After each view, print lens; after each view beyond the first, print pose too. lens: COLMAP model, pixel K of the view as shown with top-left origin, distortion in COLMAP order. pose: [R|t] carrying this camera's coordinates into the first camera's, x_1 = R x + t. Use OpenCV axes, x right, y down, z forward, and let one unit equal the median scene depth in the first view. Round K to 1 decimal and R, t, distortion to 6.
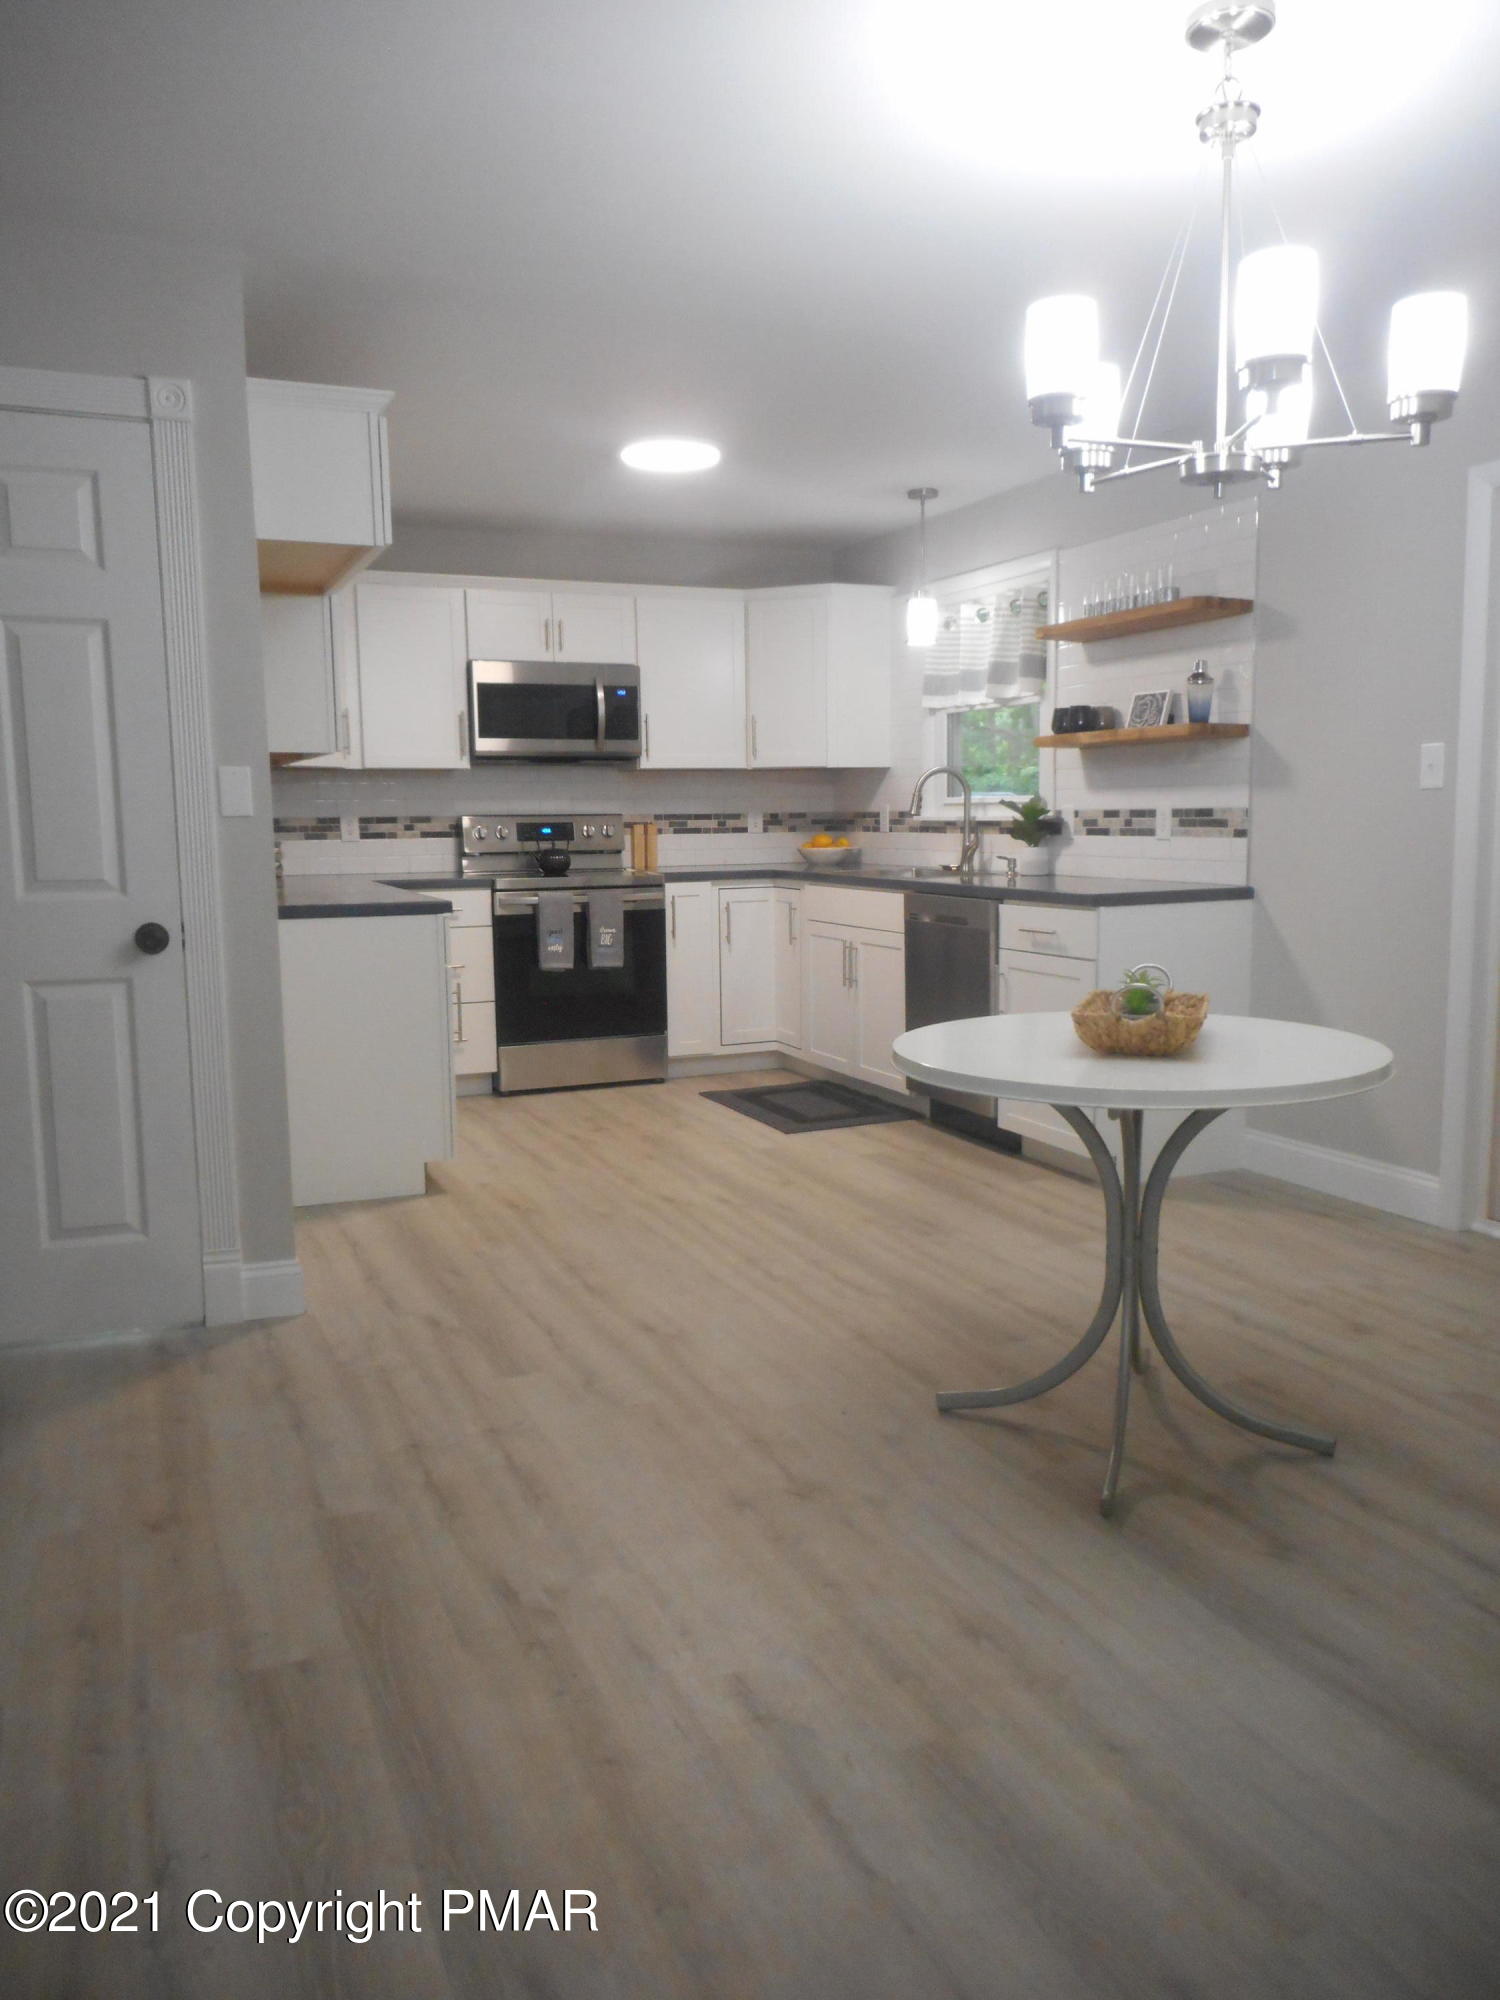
lens RADIAL K [[1482.8, 0, 750.6], [0, 1482.8, 989.8], [0, 0, 1]] dist [0.007661, -0.030041]
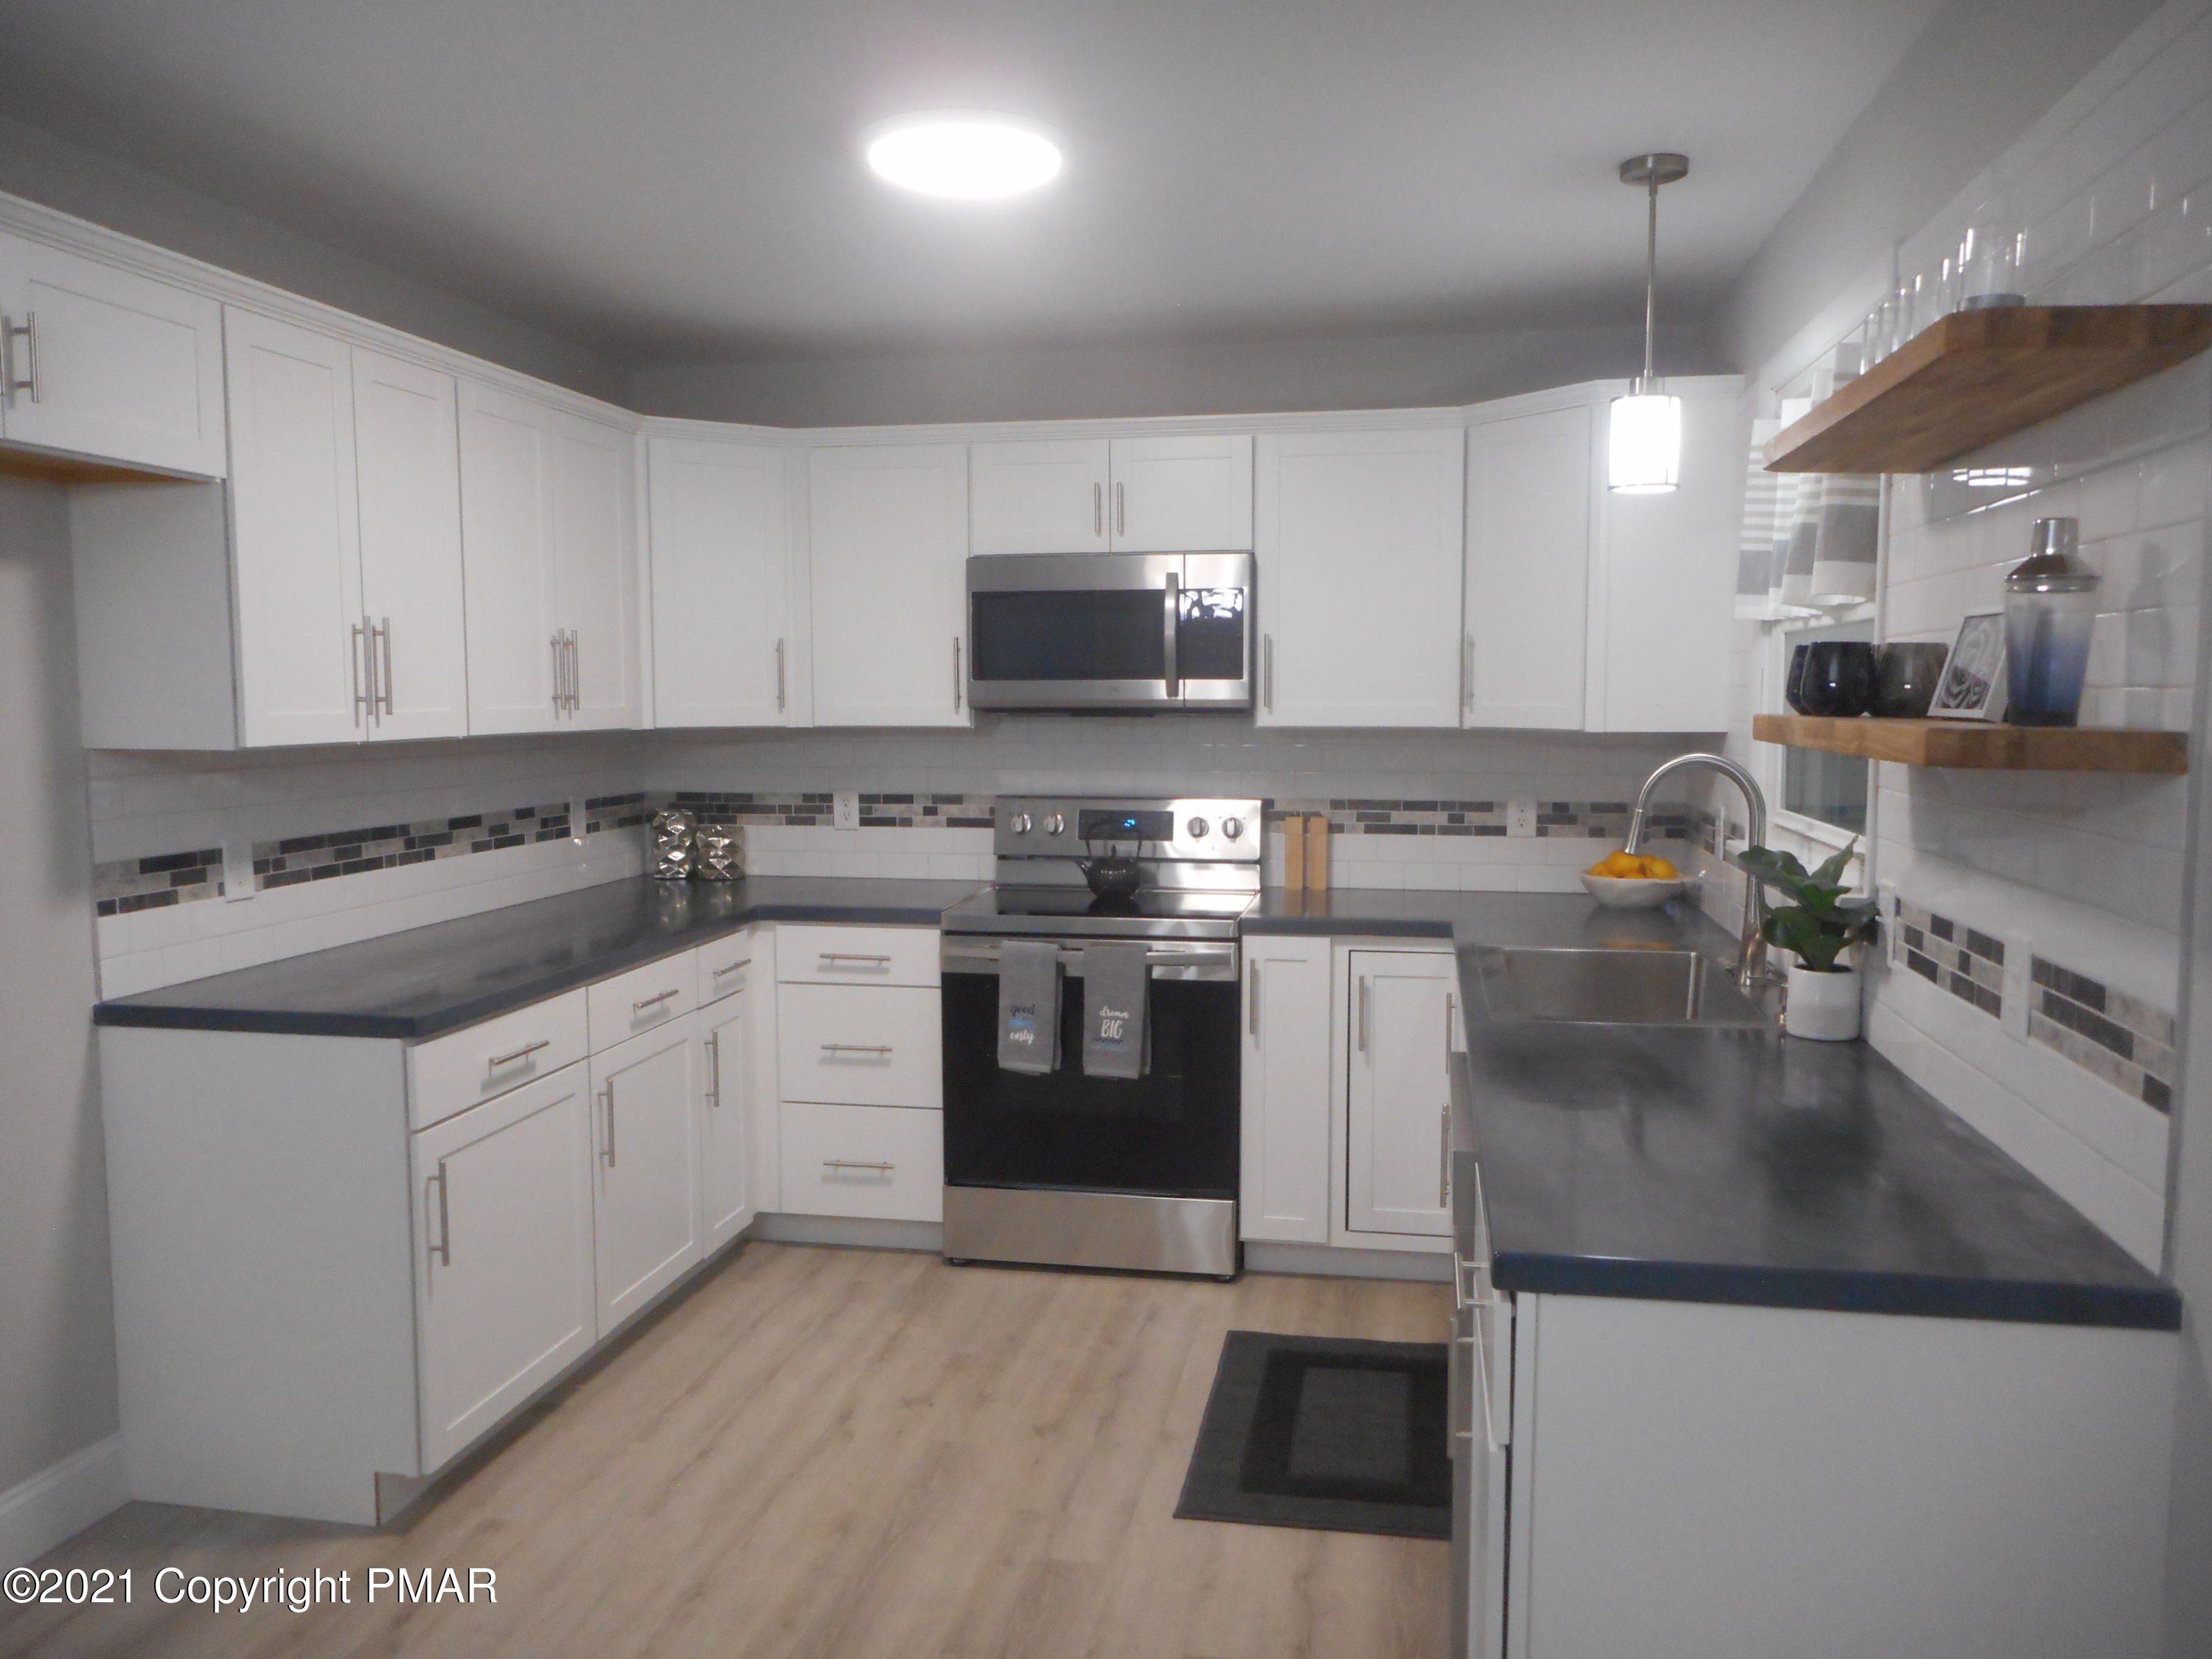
lens RADIAL K [[1640.0, 0, 1108.1], [0, 1640.0, 828.6], [0, 0, 1]] dist [0.007661, -0.030041]
pose [[0.814486, 0.058369, -0.577240, 0.258004], [-0.074614, 0.997203, -0.004446, -0.105527], [0.575366, 0.046692, 0.816562, 0.456786]]
